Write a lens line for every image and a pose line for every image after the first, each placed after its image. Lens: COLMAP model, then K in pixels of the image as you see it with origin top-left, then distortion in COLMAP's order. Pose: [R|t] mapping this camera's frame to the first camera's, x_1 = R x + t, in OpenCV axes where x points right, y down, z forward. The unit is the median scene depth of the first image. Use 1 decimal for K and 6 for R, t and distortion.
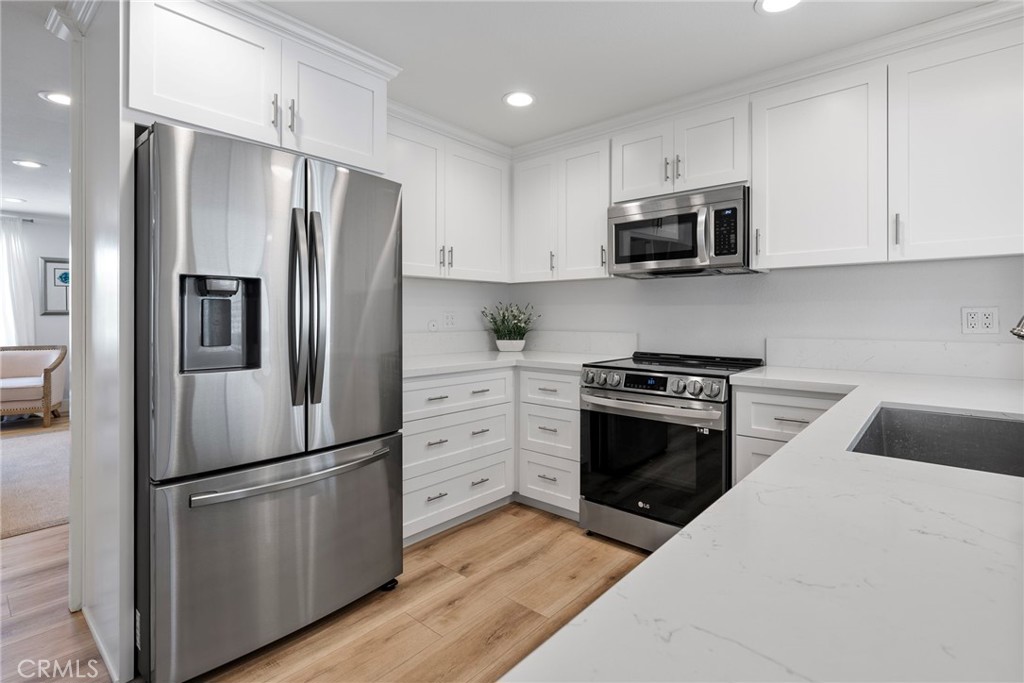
lens RADIAL K [[490.6, 0, 520.2], [0, 490.6, 314.5], [0, 0, 1]] dist [0.014054, -0.001927]
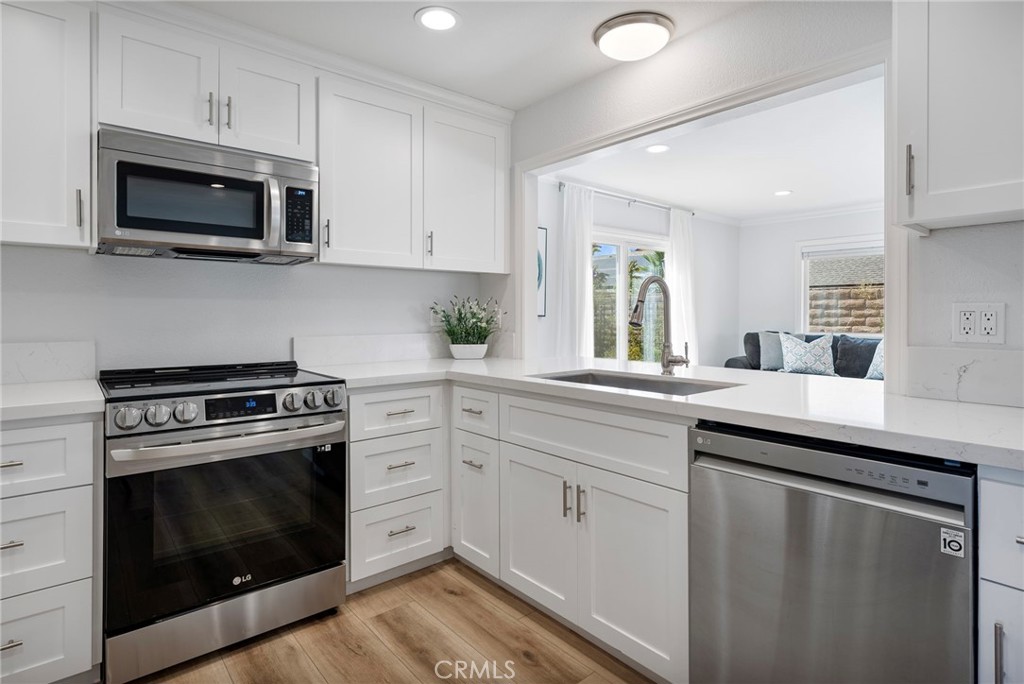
lens RADIAL K [[530.7, 0, 518.0], [0, 530.7, 315.9], [0, 0, 1]] dist [0.011913, -0.004314]
pose [[0.167745, -0.002935, 0.985826, -0.437312], [-0.002200, 0.999992, 0.003351, 0.003723], [-0.985828, -0.002731, 0.167737, 0.474414]]
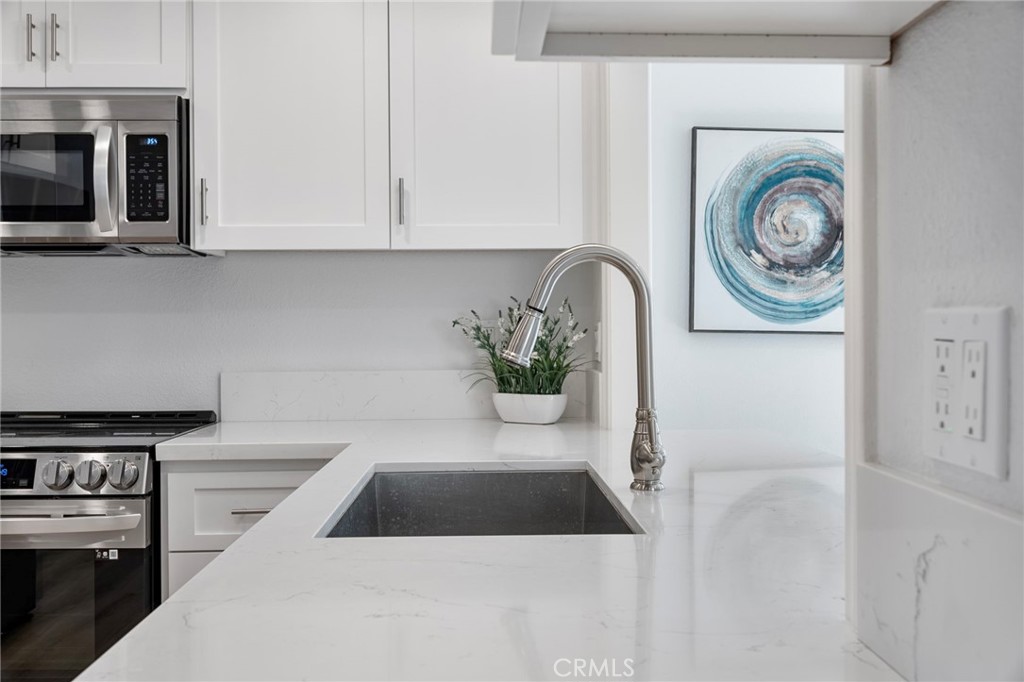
lens RADIAL K [[1015.0, 0, 515.3], [0, 1015.0, 326.9], [0, 0, 1]] dist [-0.017224, 0.000000]
pose [[0.735654, -0.004438, 0.677342, -0.035274], [0.002987, 0.999990, 0.003308, -0.007948], [-0.677350, -0.000410, 0.735660, -0.081500]]
